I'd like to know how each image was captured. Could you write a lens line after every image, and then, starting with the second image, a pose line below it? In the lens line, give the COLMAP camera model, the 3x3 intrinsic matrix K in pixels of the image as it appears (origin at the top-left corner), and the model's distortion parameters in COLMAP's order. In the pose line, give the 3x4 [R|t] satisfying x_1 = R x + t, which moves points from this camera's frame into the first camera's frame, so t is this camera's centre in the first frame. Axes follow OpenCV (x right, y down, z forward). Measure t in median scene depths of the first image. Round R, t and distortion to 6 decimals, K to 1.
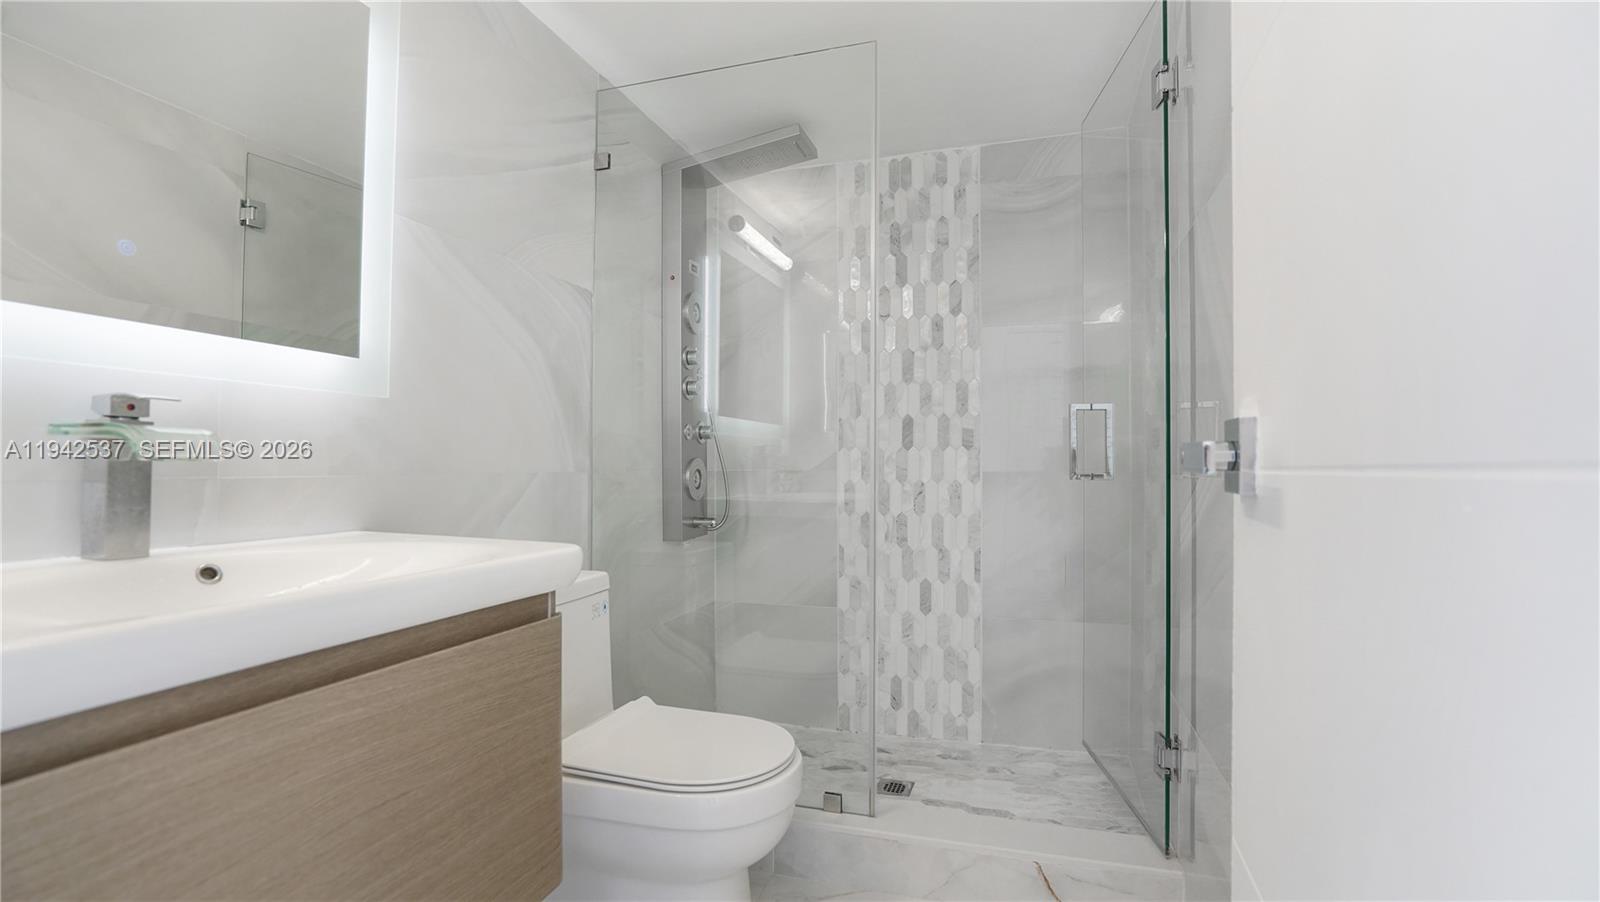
lens RADIAL K [[732.4, 0, 796.2], [0, 732.4, 458.0], [0, 0, 1]] dist [-0.066643, 0.027570]
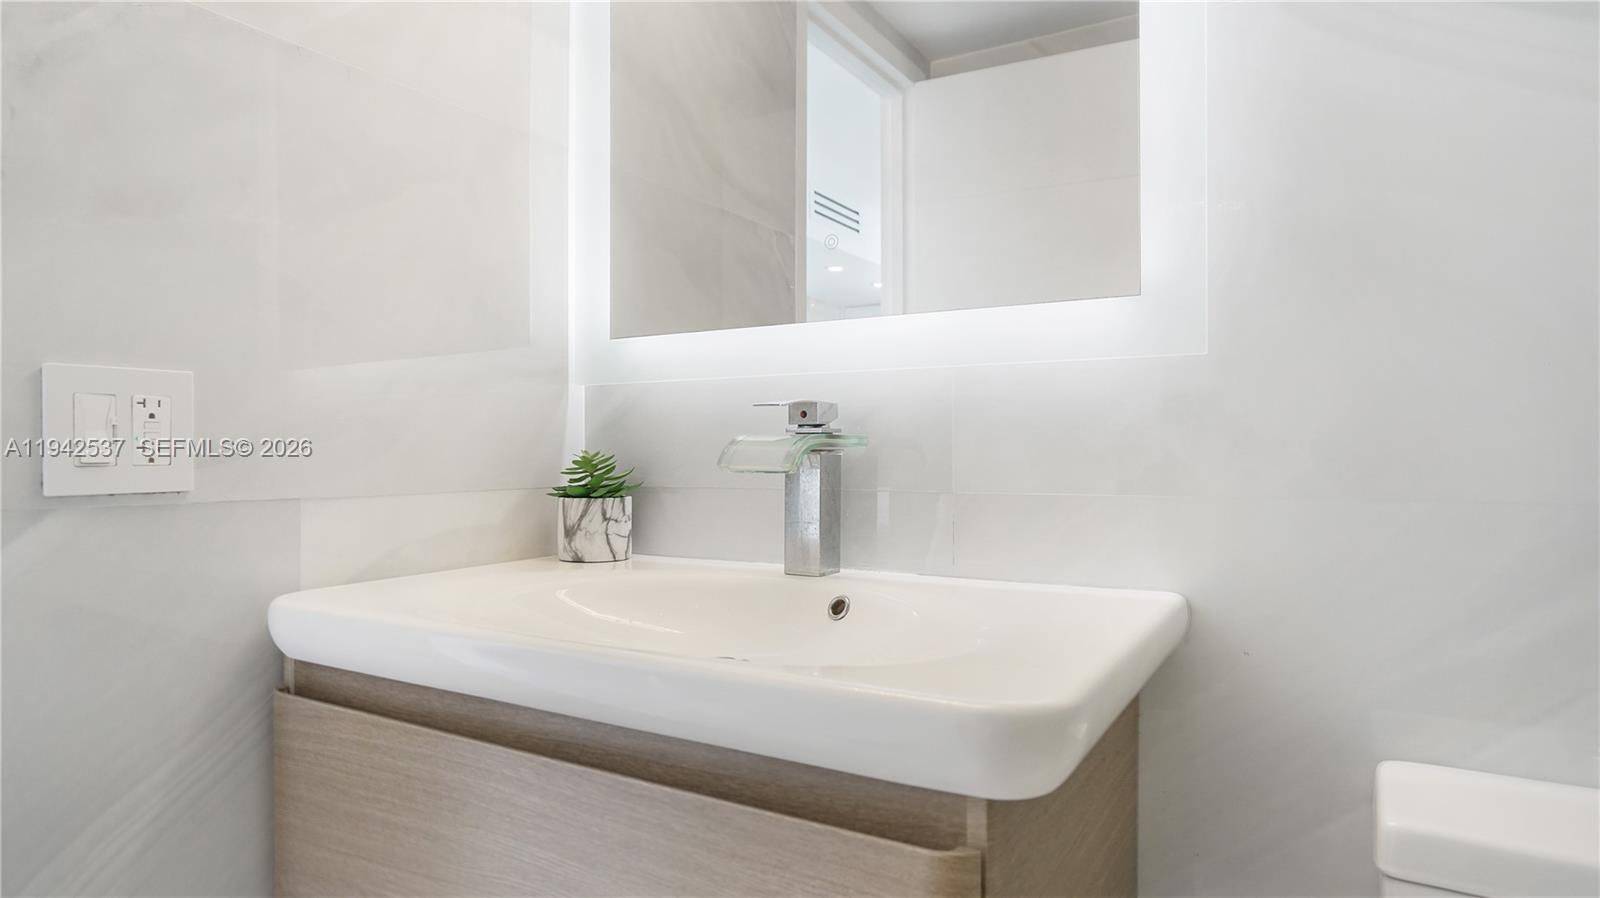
lens RADIAL K [[908.8, 0, 799.4], [0, 908.8, 448.8], [0, 0, 1]] dist [-0.001312, -0.000170]
pose [[-0.224408, -0.001665, -0.974494, 0.098014], [0.009196, 0.999950, -0.003826, -0.008332], [0.974452, -0.009820, -0.224381, 0.499168]]
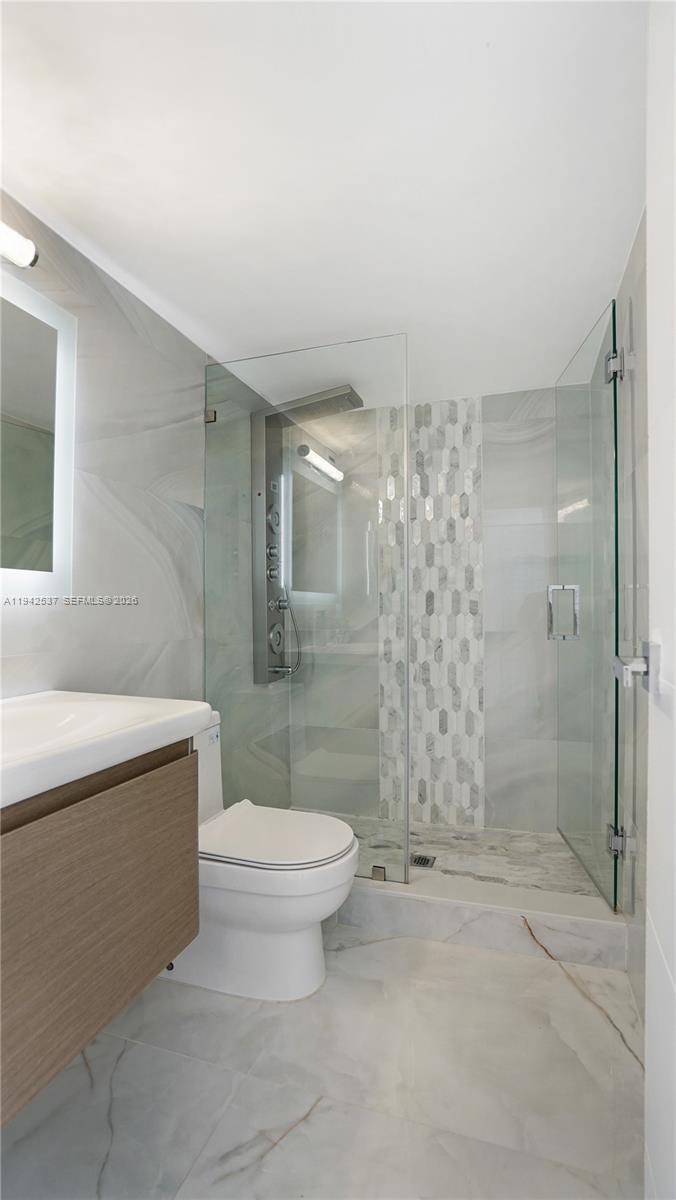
lens RADIAL K [[549.3, 0, 334.7], [0, 549.3, 615.9], [0, 0, 1]] dist [-0.066643, 0.027570]
pose [[0.999829, -0.006841, -0.017155, -0.012255], [0.007092, 0.999868, 0.014642, -0.036858], [0.017052, -0.014762, 0.999746, -0.048064]]
